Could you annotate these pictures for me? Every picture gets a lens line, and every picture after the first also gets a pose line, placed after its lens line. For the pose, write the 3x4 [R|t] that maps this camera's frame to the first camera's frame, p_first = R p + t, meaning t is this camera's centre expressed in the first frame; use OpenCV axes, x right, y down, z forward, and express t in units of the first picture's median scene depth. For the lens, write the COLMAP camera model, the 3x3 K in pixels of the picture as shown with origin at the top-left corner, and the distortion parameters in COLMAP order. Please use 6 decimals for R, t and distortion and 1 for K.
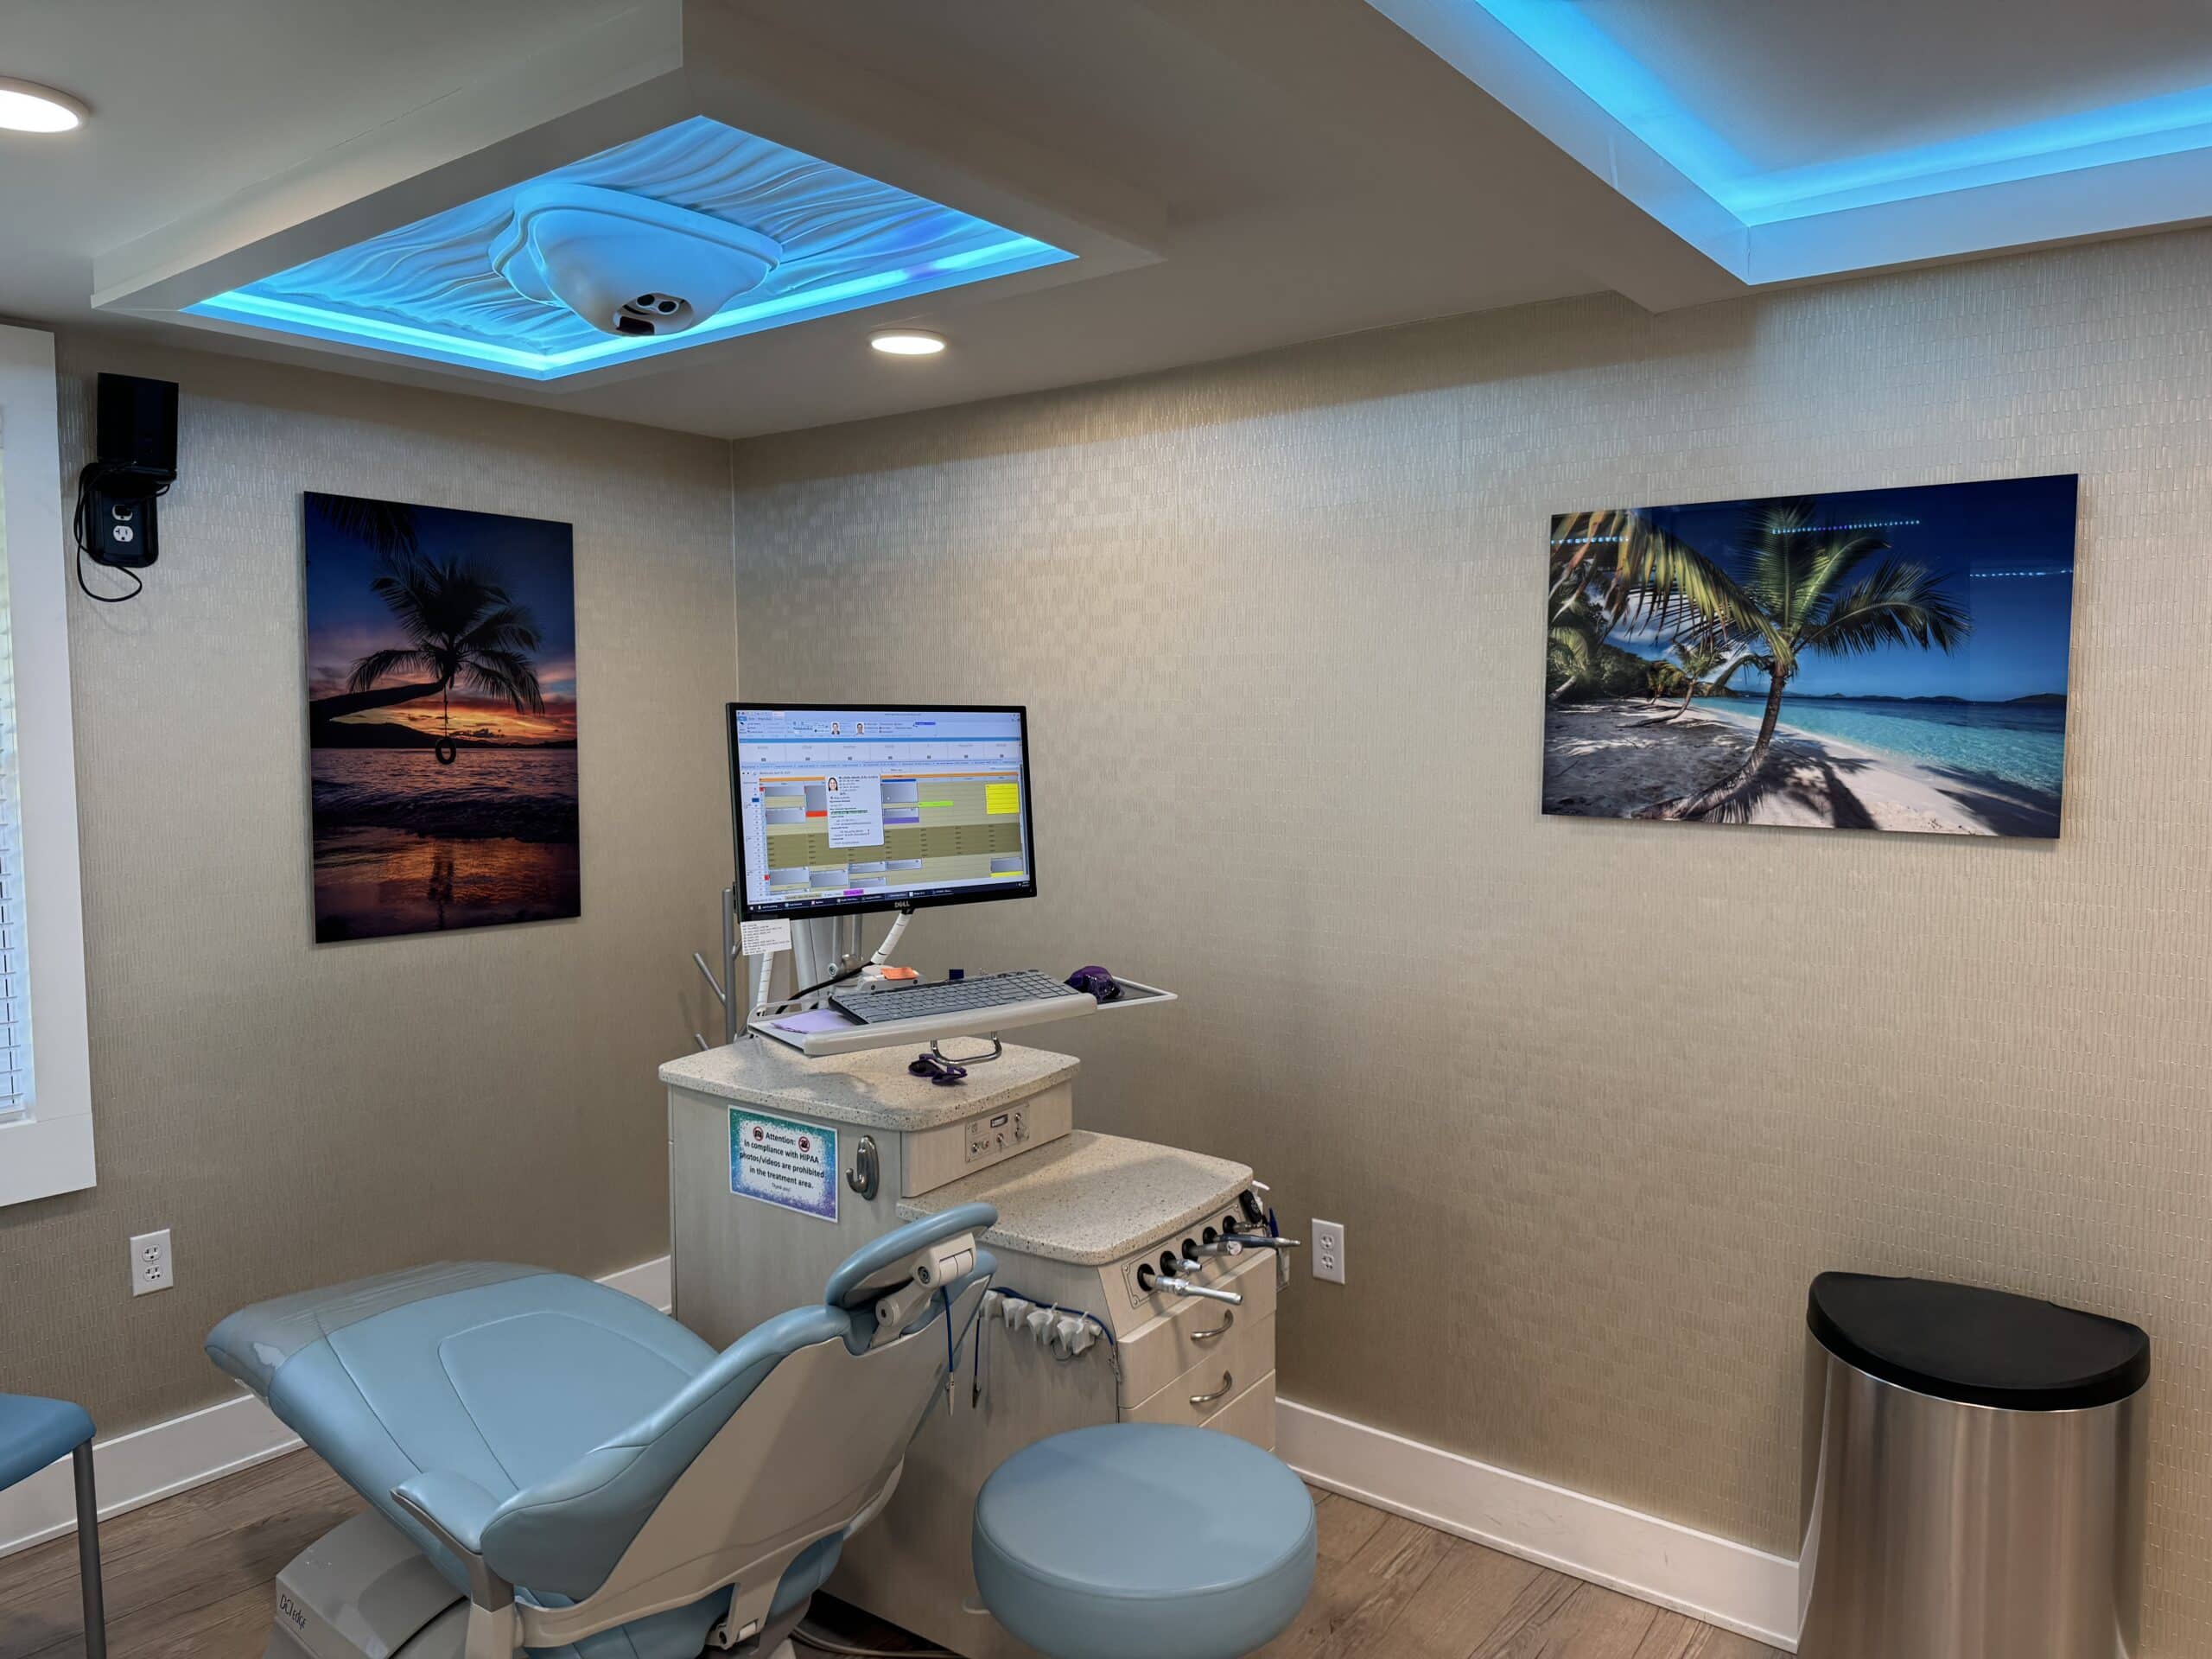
lens RADIAL K [[1581.7, 0, 1063.1], [0, 1581.7, 825.7], [0, 0, 1]] dist [0.046166, -0.078583]
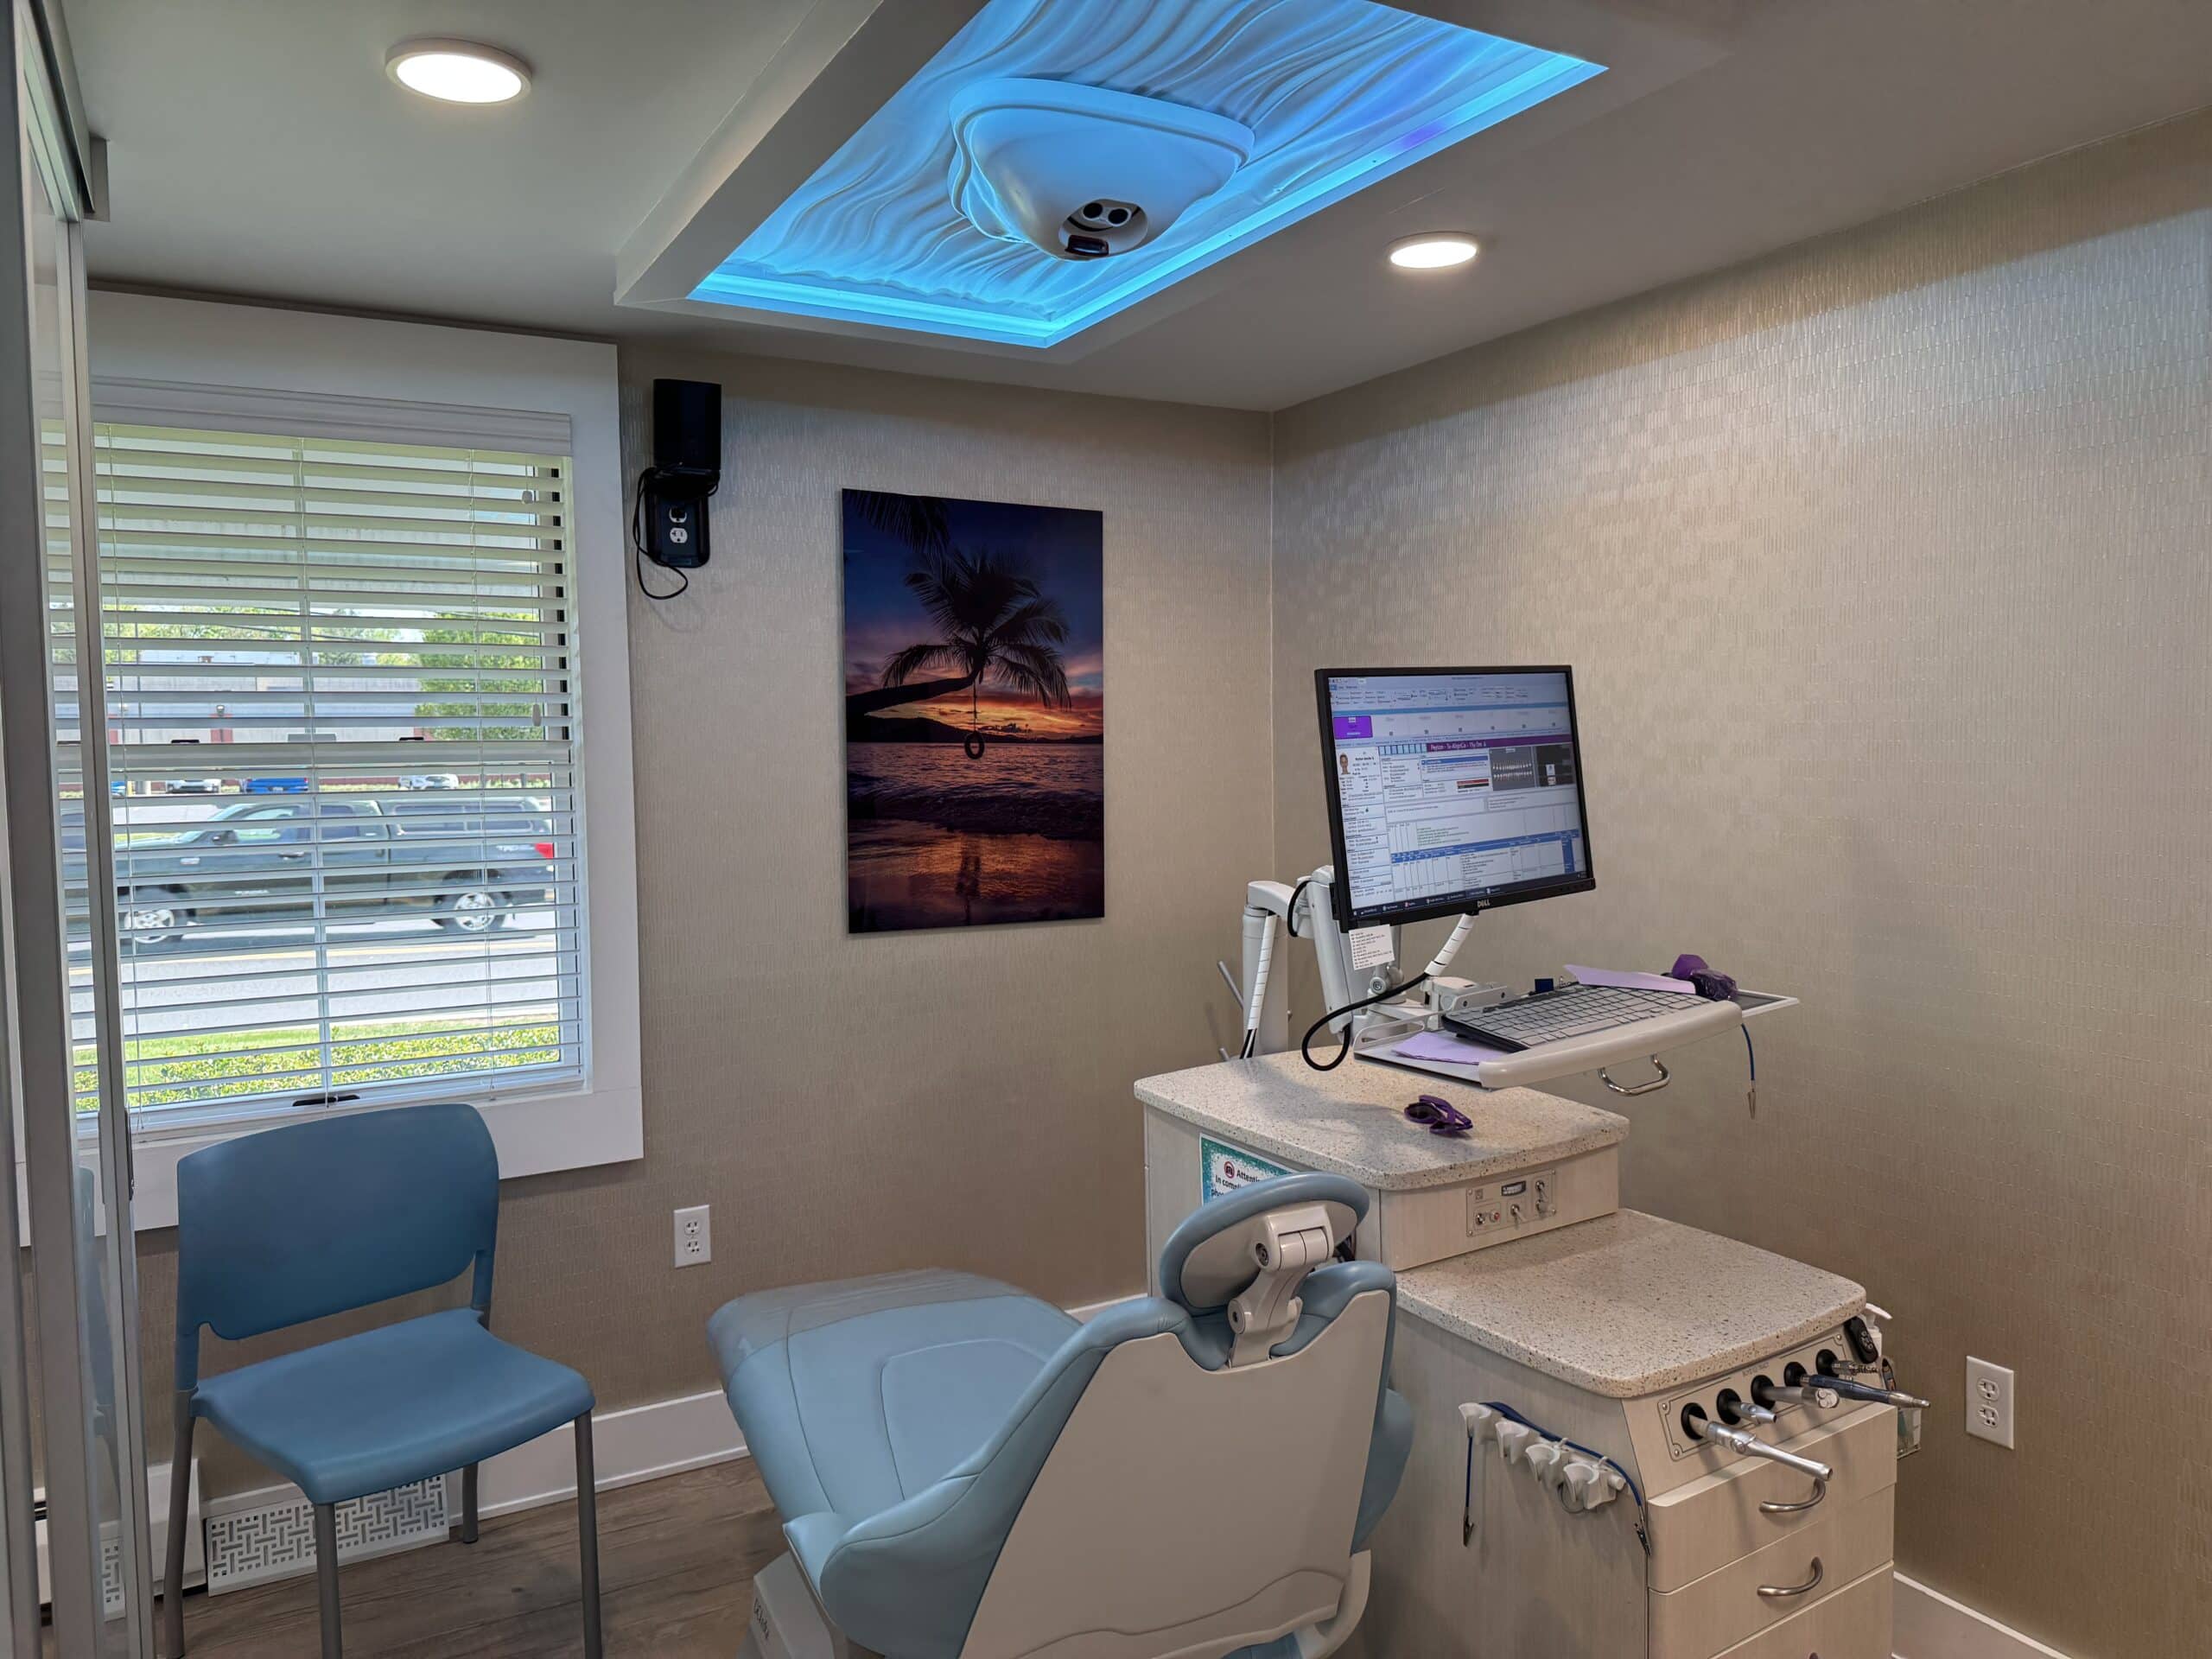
lens RADIAL K [[1581.7, 0, 1053.1], [0, 1581.7, 820.3], [0, 0, 1]] dist [0.046166, -0.078583]
pose [[0.923519, 0.012049, -0.383364, 0.049549], [-0.017516, 0.999789, -0.010771, 0.013402], [0.383154, 0.016662, 0.923534, 0.162219]]
